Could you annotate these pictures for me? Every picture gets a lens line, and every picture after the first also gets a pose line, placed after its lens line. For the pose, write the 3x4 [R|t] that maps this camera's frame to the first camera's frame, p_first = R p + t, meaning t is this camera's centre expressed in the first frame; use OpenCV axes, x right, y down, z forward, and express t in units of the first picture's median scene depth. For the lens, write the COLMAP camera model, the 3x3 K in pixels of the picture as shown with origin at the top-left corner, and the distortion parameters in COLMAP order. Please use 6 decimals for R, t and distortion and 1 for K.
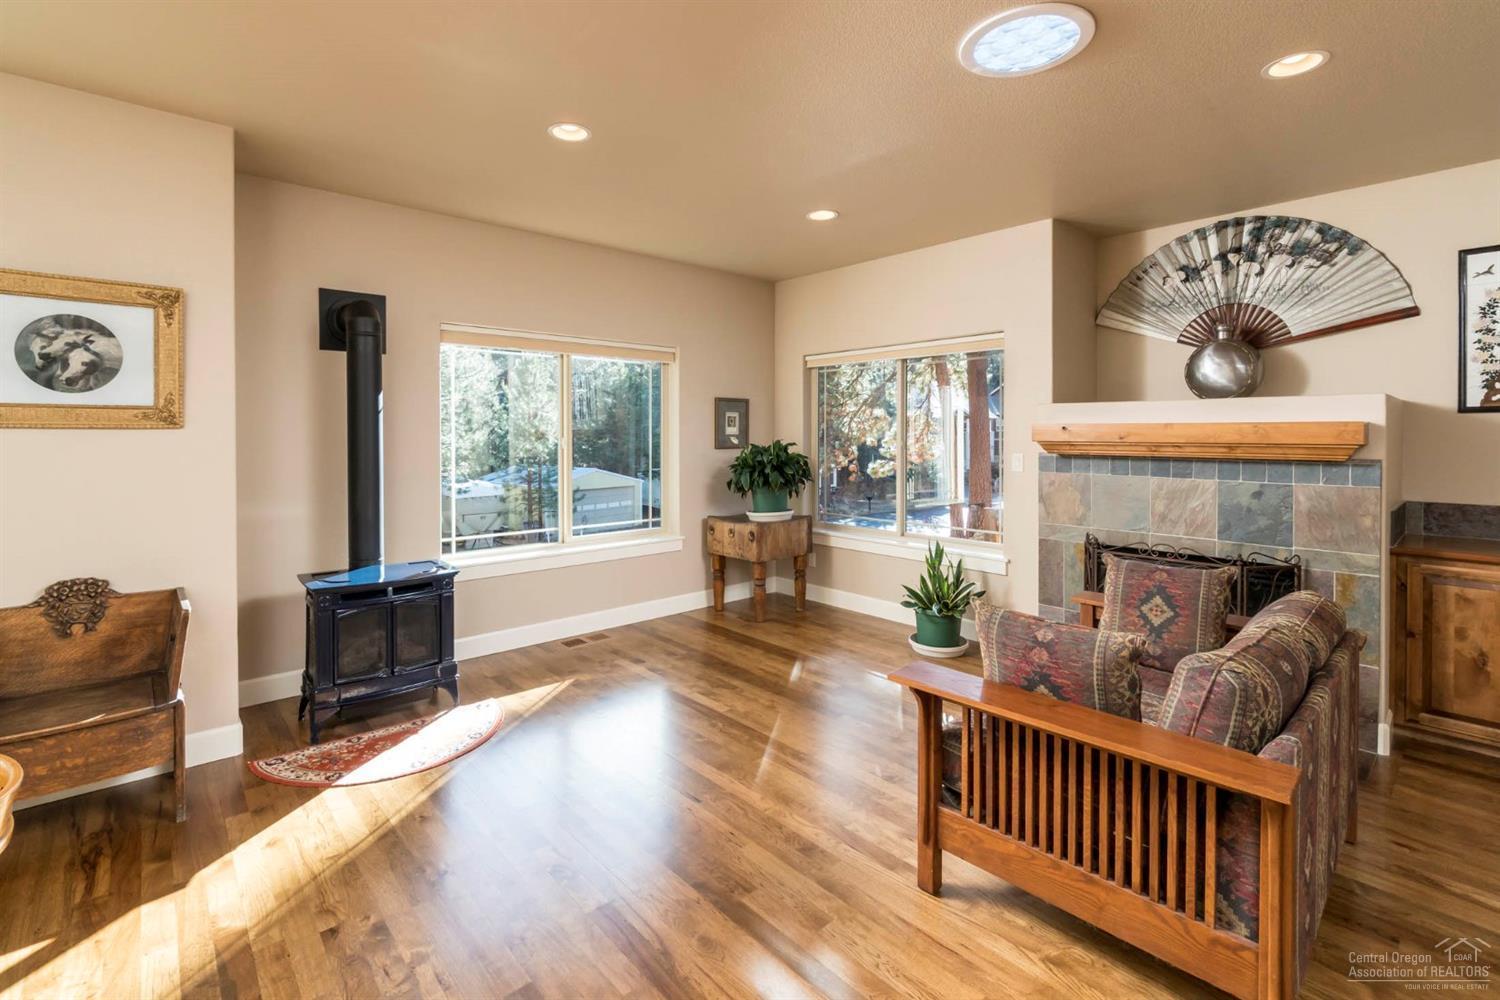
lens RADIAL K [[685.3, 0, 746.9], [0, 685.3, 442.7], [0, 0, 1]] dist [-0.002615, -0.000437]
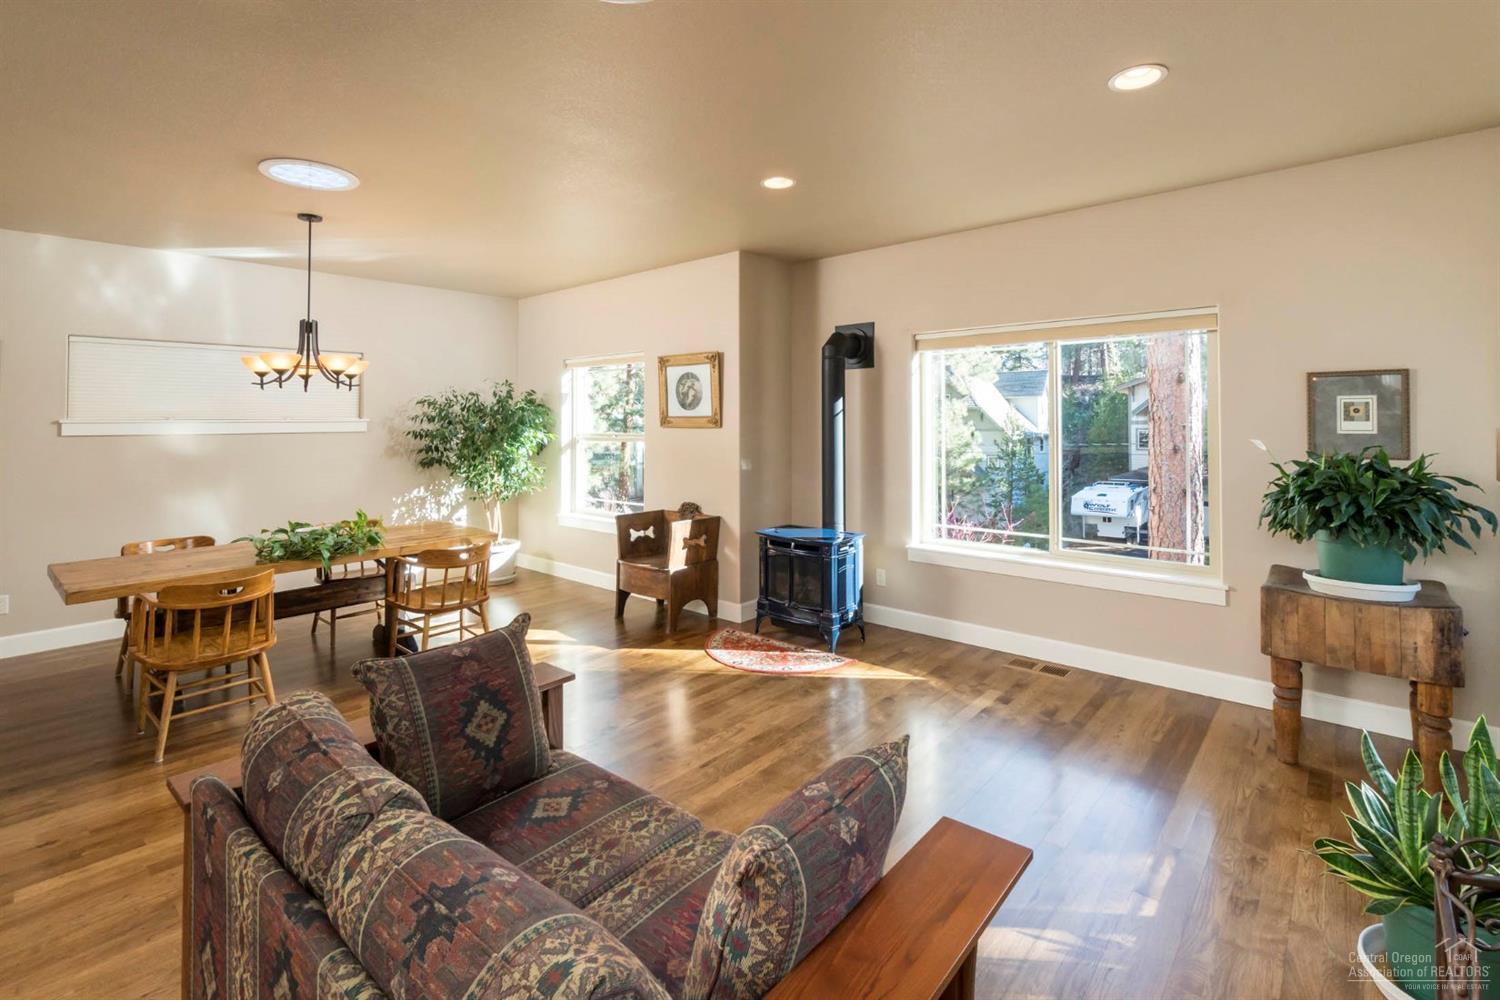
lens RADIAL K [[678.6, 0, 753.3], [0, 678.6, 414.6], [0, 0, 1]] dist [0.000194, -0.000092]
pose [[0.127902, -0.012854, -0.991703, 0.976563], [-0.008339, 0.999867, -0.014035, -0.032315], [0.991752, 0.010065, 0.127778, 0.870394]]
